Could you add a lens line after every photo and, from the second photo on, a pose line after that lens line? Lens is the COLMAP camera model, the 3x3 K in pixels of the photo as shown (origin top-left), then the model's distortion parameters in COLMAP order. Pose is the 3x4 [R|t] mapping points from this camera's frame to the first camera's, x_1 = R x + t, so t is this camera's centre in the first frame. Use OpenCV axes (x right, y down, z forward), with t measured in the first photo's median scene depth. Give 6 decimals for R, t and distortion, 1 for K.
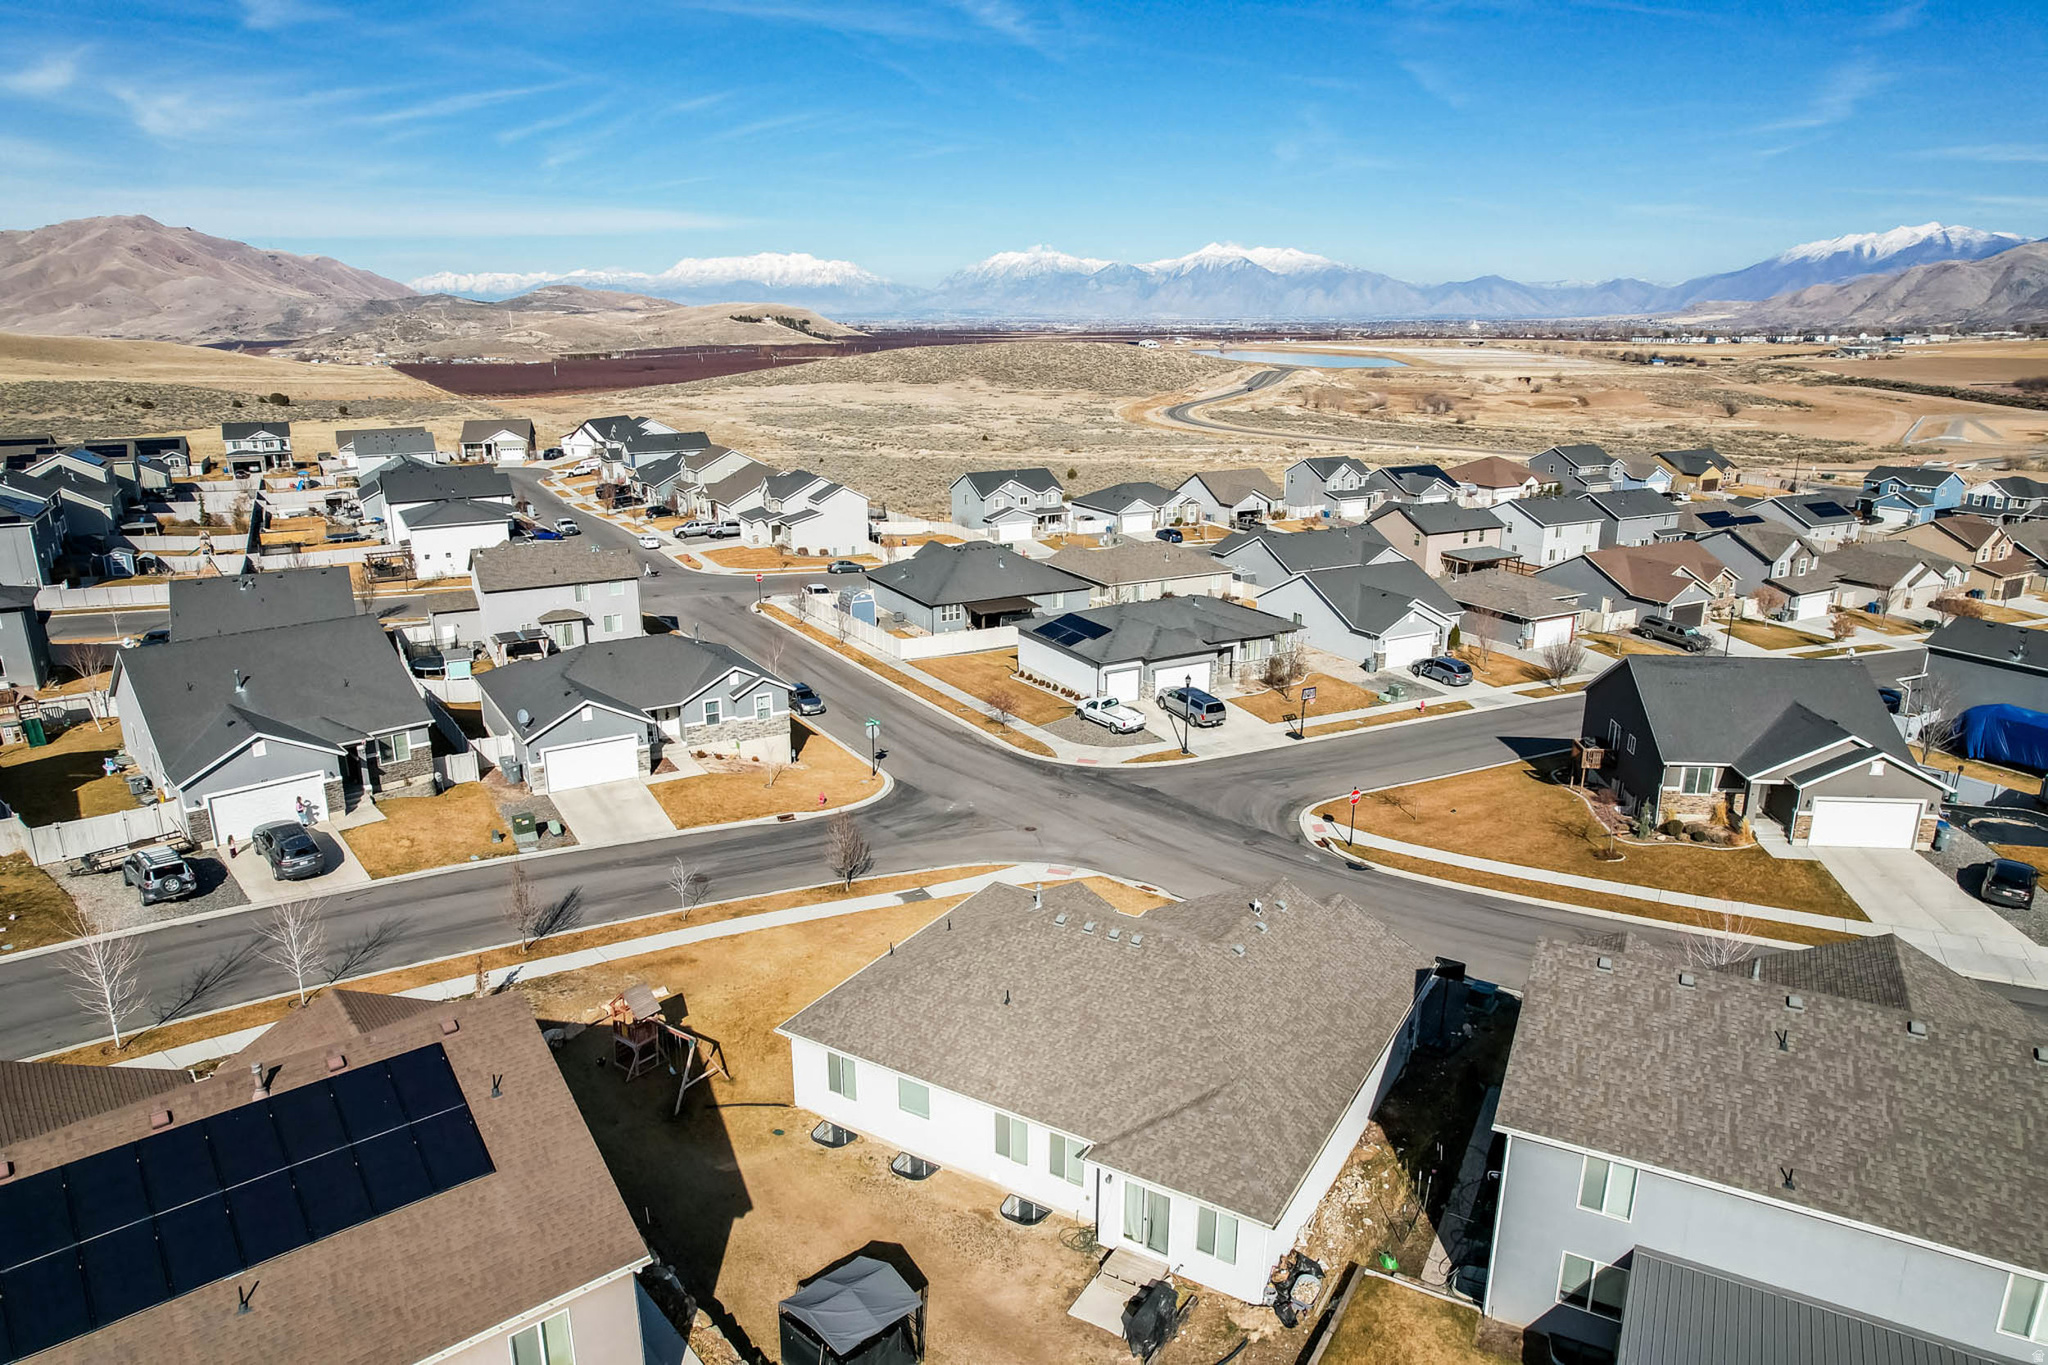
lens RADIAL K [[1312.1, 0, 1020.9], [0, 1312.1, 688.3], [0, 0, 1]] dist [-0.079293, 0.061568]
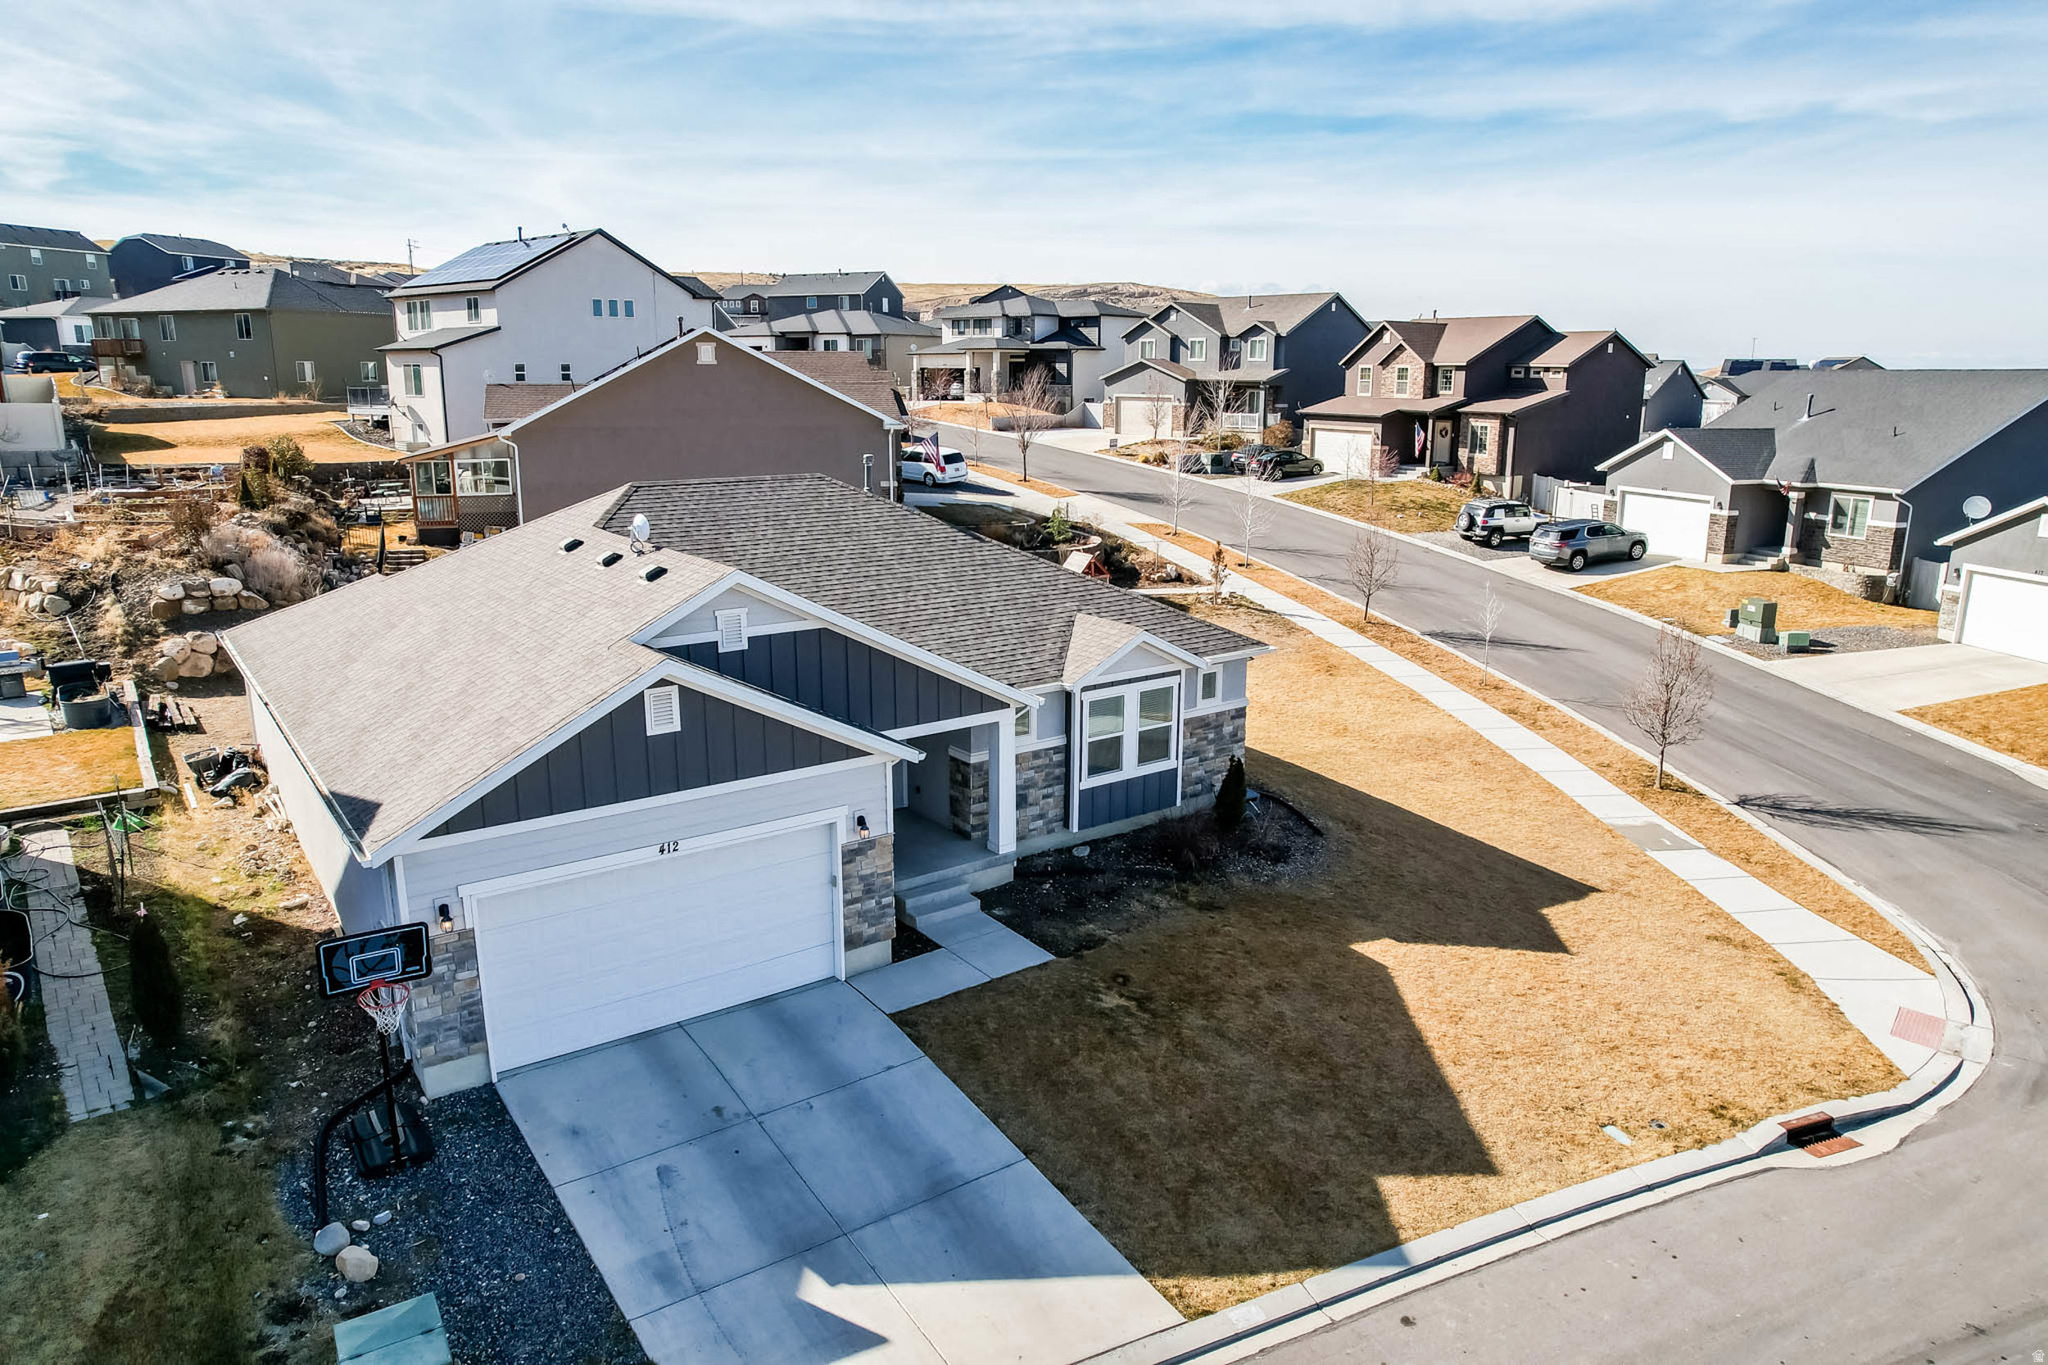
lens RADIAL K [[1312.1, 0, 1020.9], [0, 1312.1, 688.3], [0, 0, 1]] dist [-0.079293, 0.061568]
pose [[-0.384227, 0.215756, -0.897674, 0.390735], [-0.262154, 0.906793, 0.330155, 0.019095], [0.885237, 0.362183, -0.291853, 0.891907]]
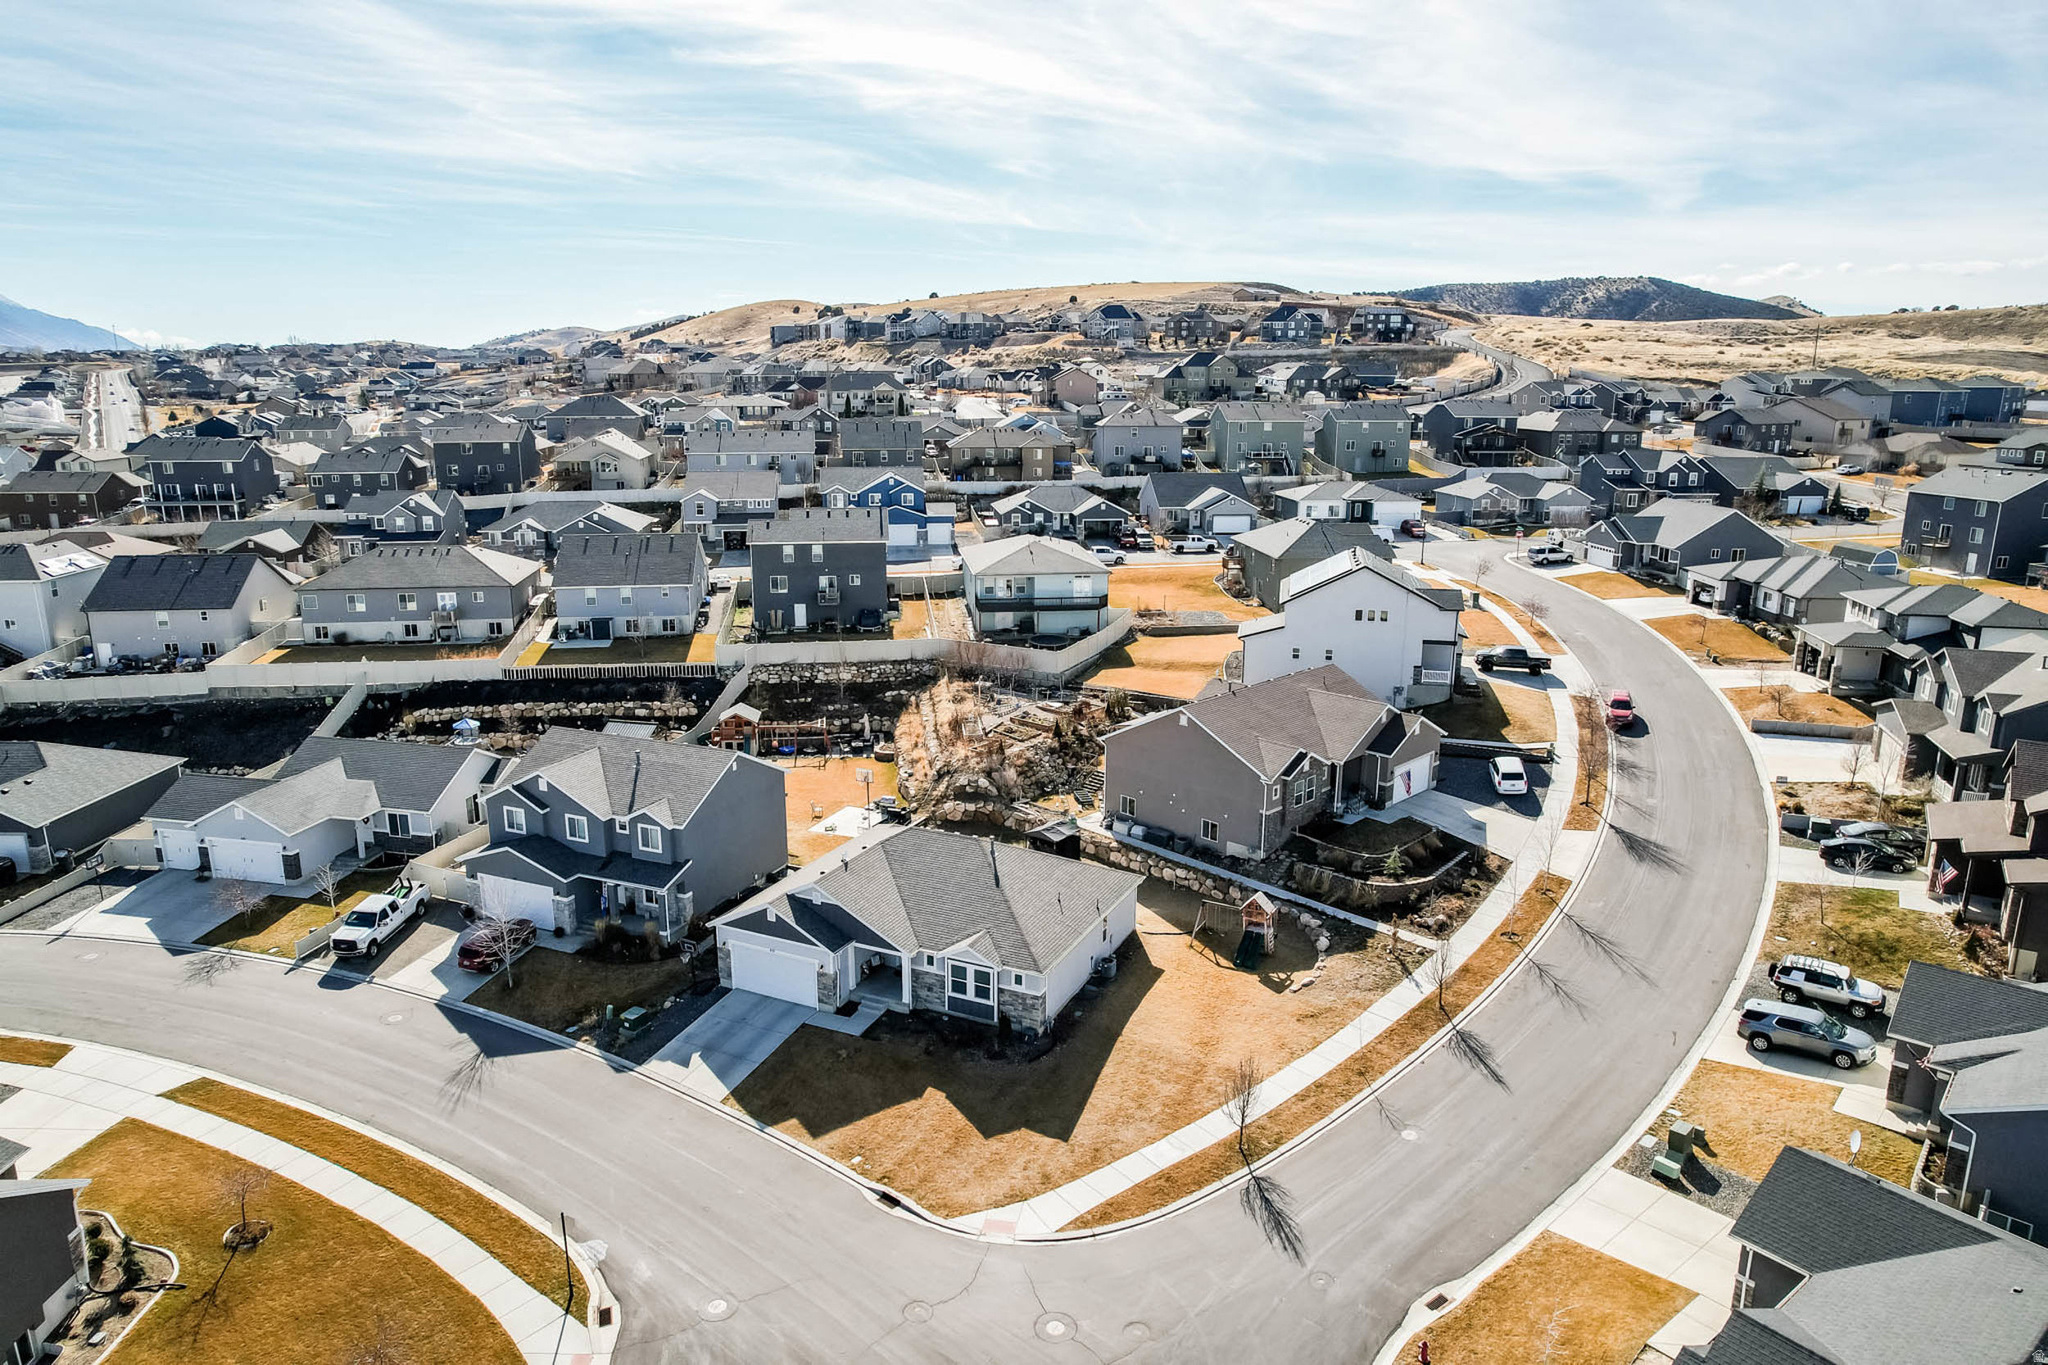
lens RADIAL K [[1312.1, 0, 1020.9], [0, 1312.1, 688.3], [0, 0, 1]] dist [-0.079293, 0.061568]
pose [[-0.995460, 0.021063, -0.092824, 0.081133], [-0.028246, 0.865906, 0.499408, -0.520872], [0.090896, 0.499763, -0.861380, 1.537952]]
